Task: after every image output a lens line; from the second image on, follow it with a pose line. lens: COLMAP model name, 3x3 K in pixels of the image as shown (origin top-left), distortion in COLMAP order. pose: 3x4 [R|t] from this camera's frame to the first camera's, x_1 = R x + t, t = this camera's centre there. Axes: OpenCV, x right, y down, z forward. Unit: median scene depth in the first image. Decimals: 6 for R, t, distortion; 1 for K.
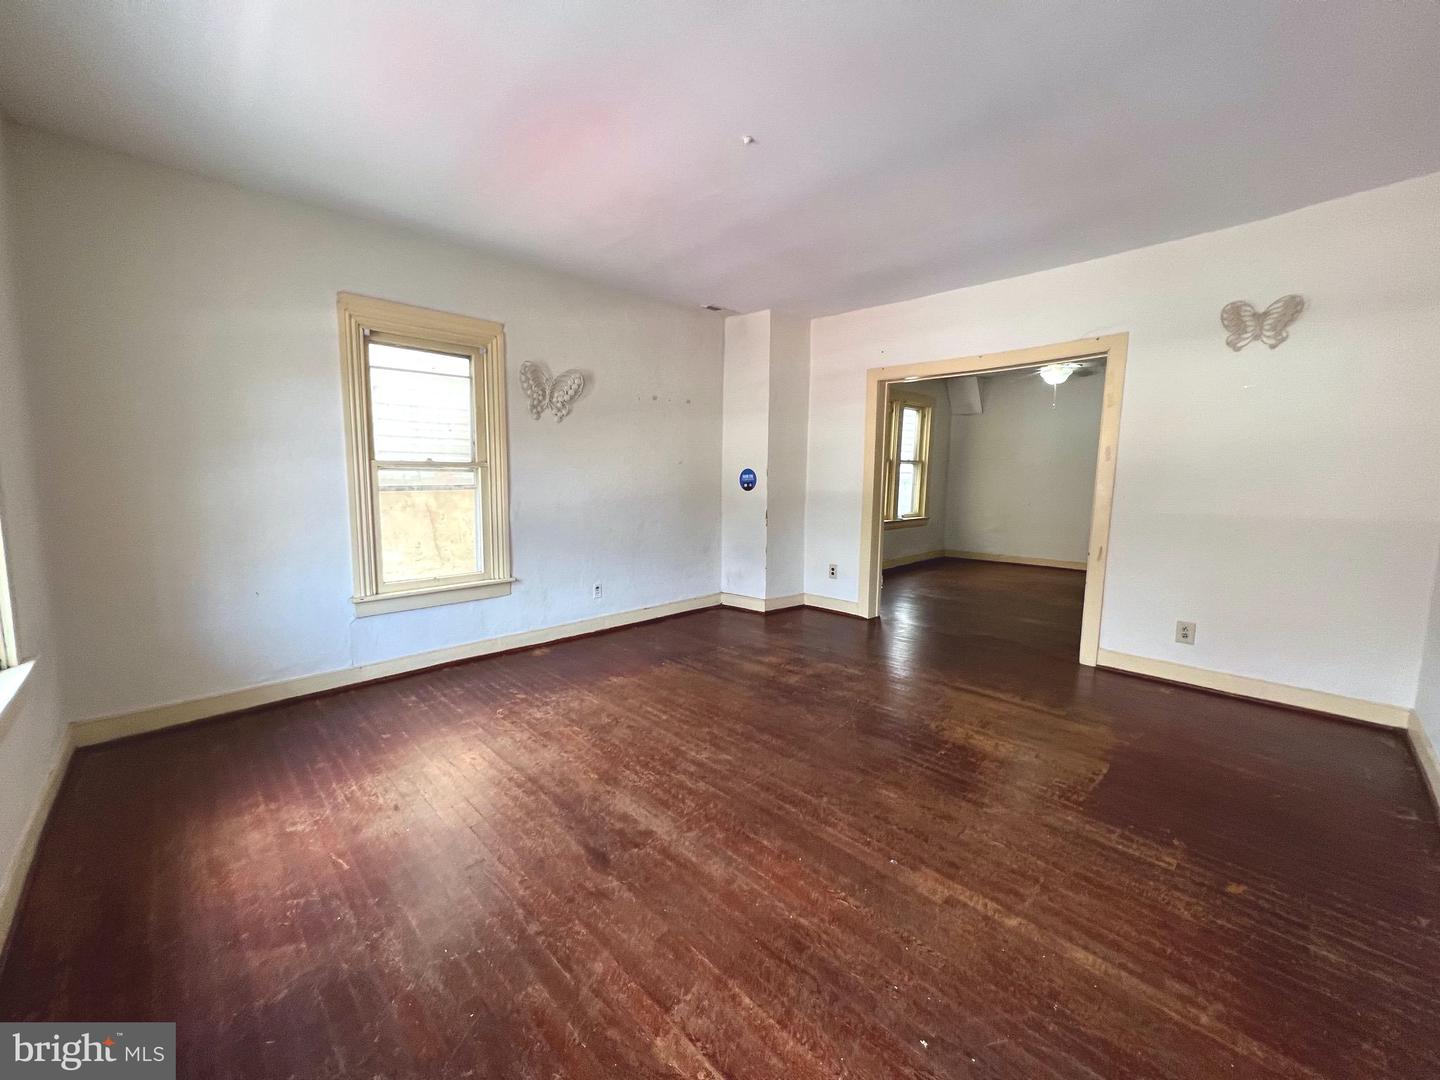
lens RADIAL K [[572.3, 0, 711.6], [0, 572.3, 532.4], [0, 0, 1]] dist [0.000652, 0.000441]
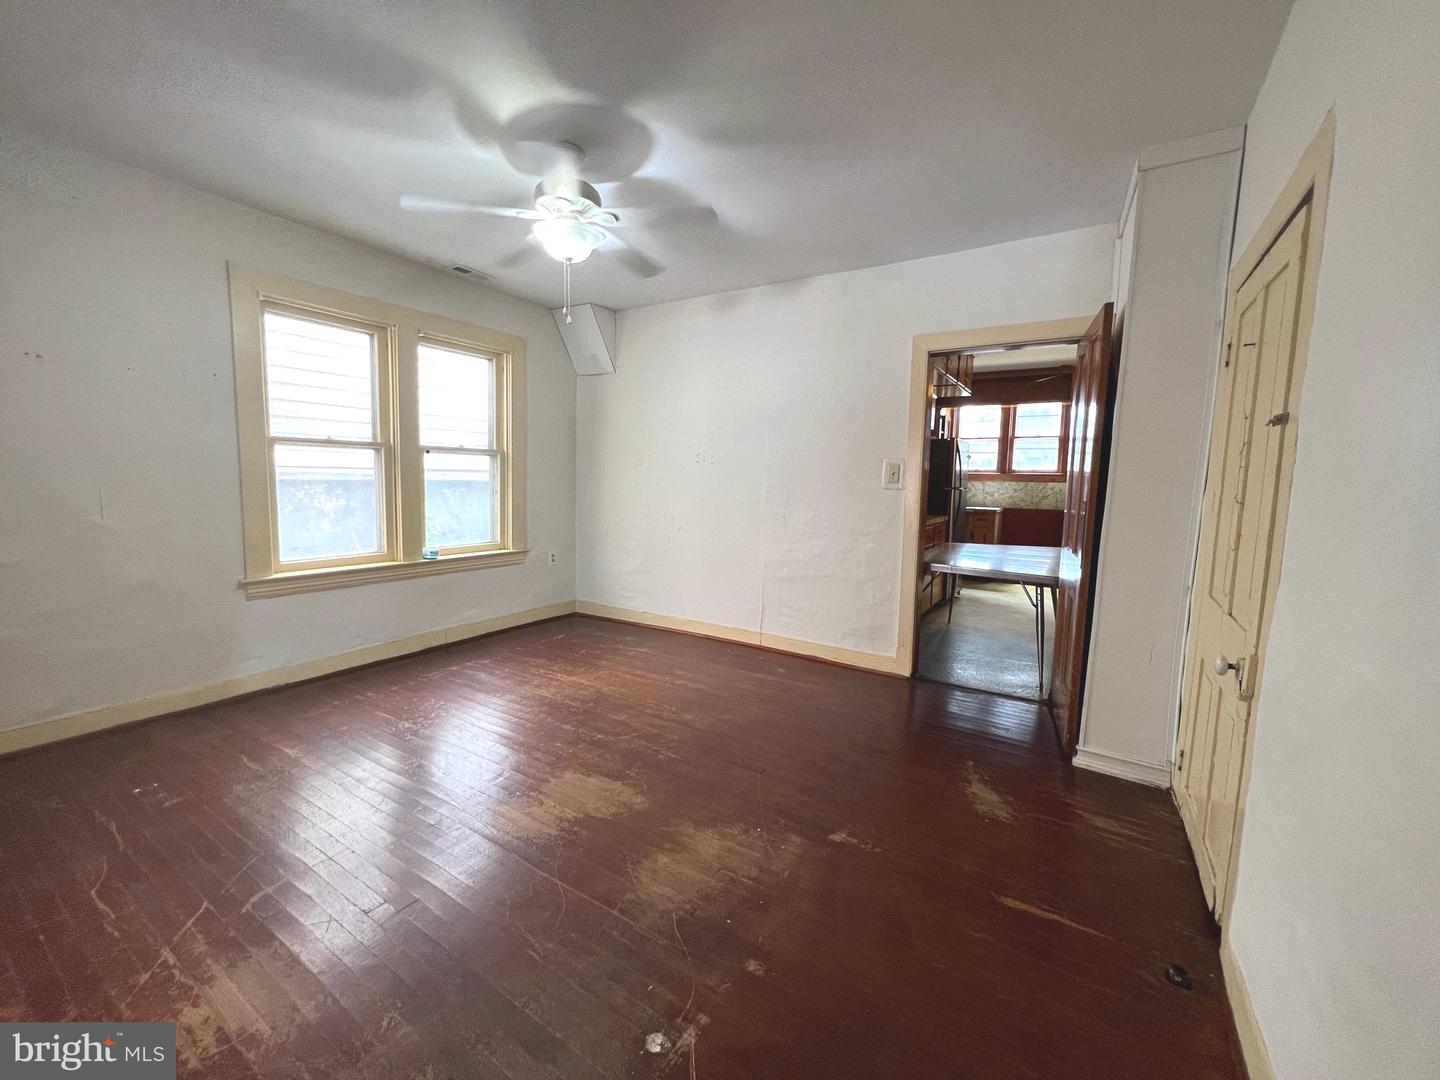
lens RADIAL K [[572.3, 0, 724.2], [0, 572.3, 535.5], [0, 0, 1]] dist [0.000652, 0.000441]
pose [[0.969125, -0.012008, 0.246278, 1.251597], [0.011461, 0.999928, 0.003653, -0.116580], [-0.246304, -0.000717, 0.969192, 1.151125]]
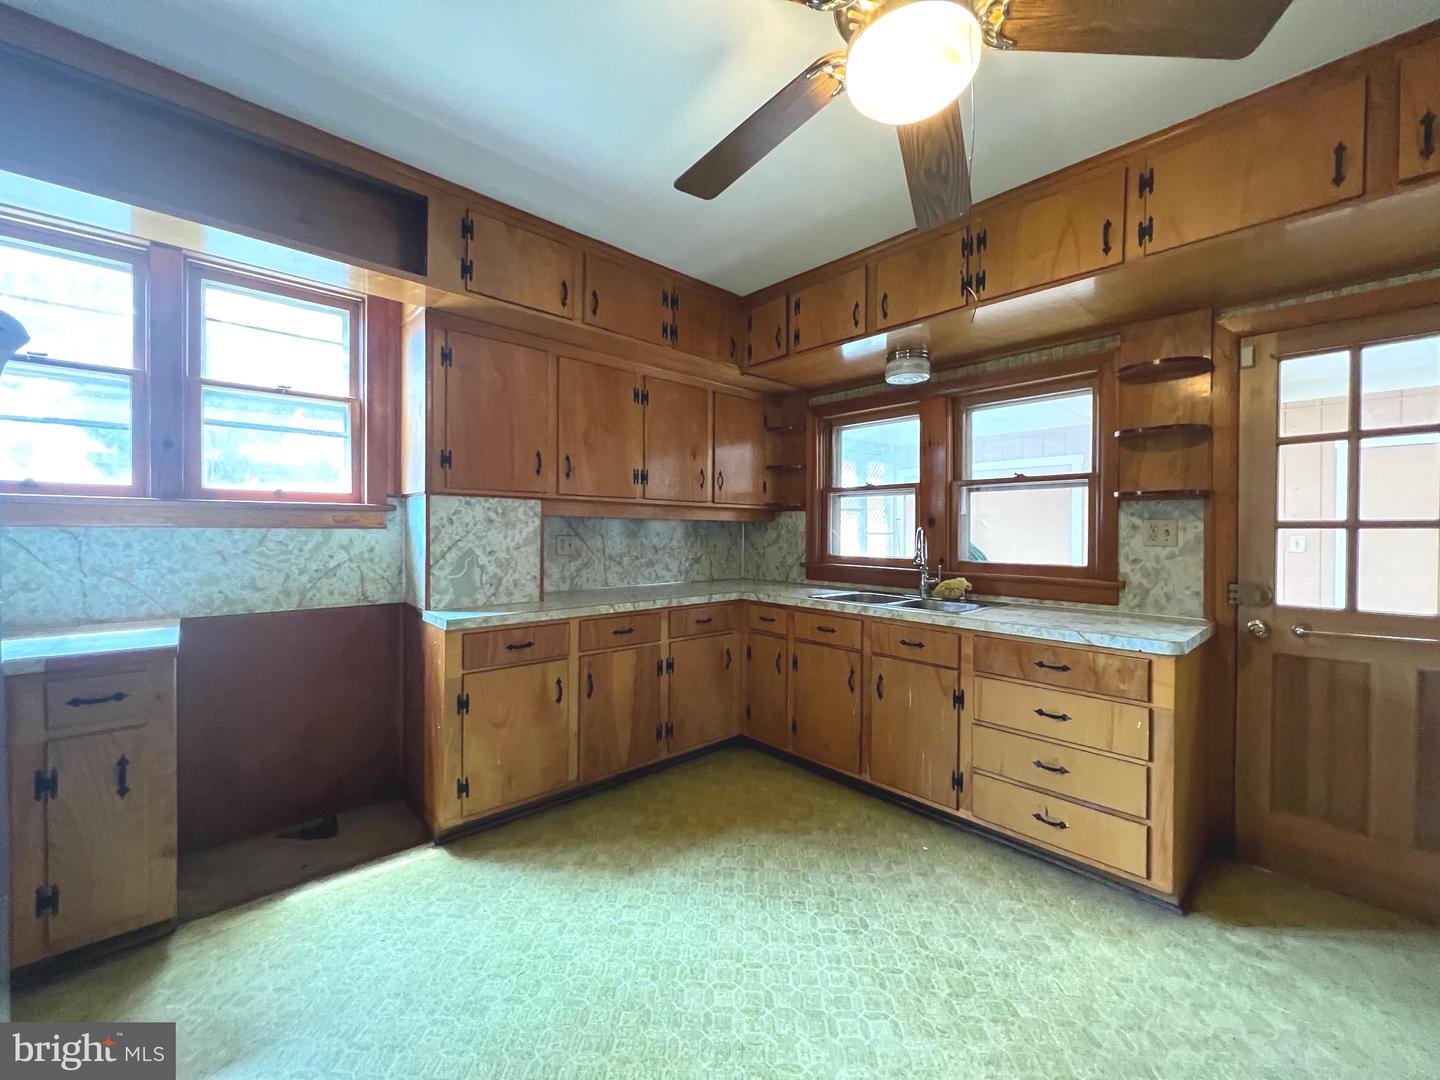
lens RADIAL K [[572.3, 0, 717.8], [0, 572.3, 538.9], [0, 0, 1]] dist [0.000652, 0.000441]
pose [[0.015112, -0.017862, 0.999726, 2.415588], [0.098574, 0.994996, 0.016288, -0.270112], [-0.995015, 0.098301, 0.016797, 2.677139]]
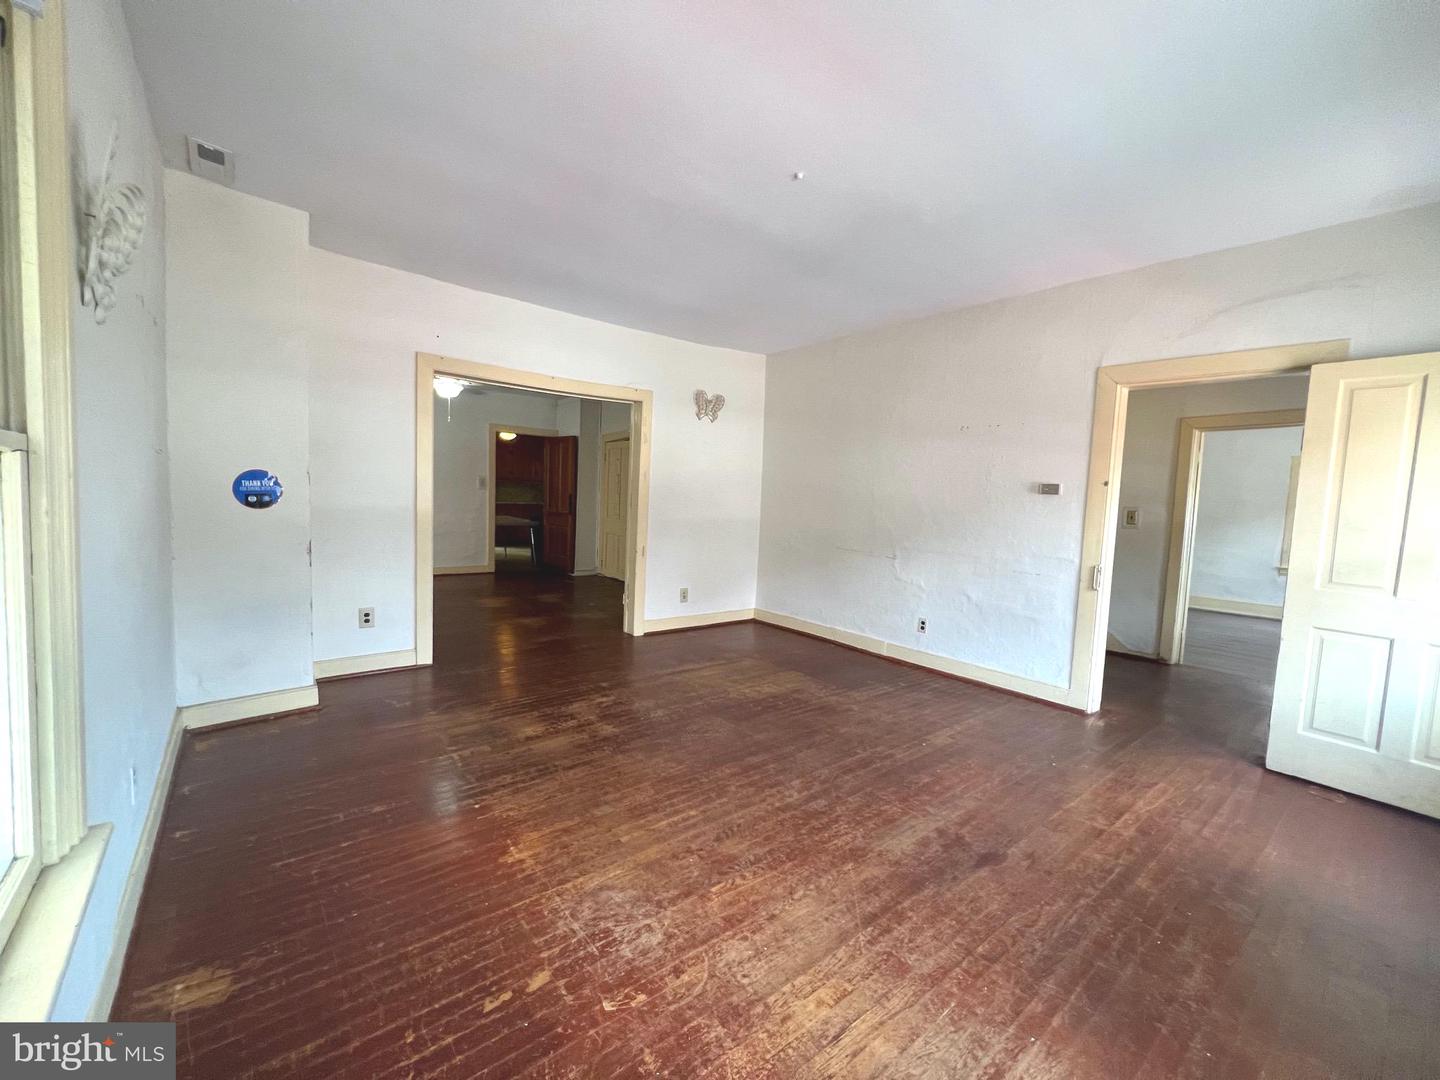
lens RADIAL K [[572.3, 0, 724.7], [0, 572.3, 536.3], [0, 0, 1]] dist [0.000652, 0.000441]
pose [[0.094142, -0.073108, 0.992871, -0.791592], [0.064077, 0.995677, 0.067239, -0.093241], [-0.993495, 0.057290, 0.098420, 0.835471]]
